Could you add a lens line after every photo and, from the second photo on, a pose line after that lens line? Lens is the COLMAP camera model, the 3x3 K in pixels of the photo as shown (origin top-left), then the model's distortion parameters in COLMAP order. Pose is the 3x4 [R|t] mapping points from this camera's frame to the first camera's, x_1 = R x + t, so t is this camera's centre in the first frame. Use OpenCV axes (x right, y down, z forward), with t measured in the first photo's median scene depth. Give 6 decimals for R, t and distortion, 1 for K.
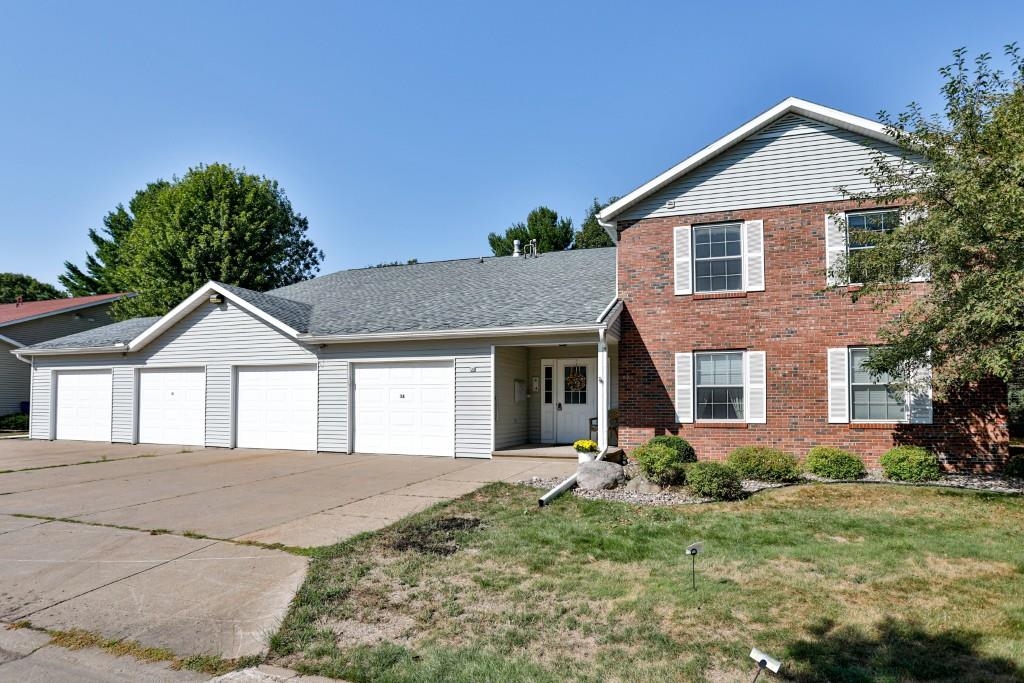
lens RADIAL K [[582.6, 0, 511.3], [0, 582.6, 347.0], [0, 0, 1]] dist [-0.037757, -0.000901]
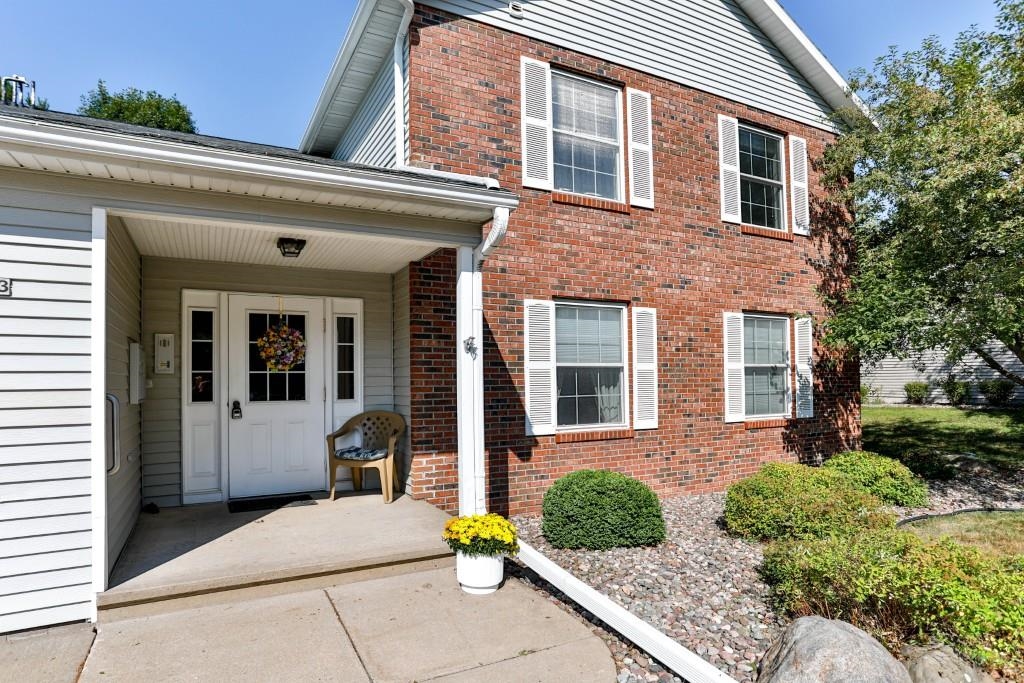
lens RADIAL K [[582.6, 0, 520.0], [0, 582.6, 361.1], [0, 0, 1]] dist [-0.037757, -0.000901]
pose [[0.655228, 0.018723, 0.755199, -0.108683], [-0.063775, 0.997495, 0.030602, 0.051531], [-0.752735, -0.068214, 0.654780, 0.694254]]
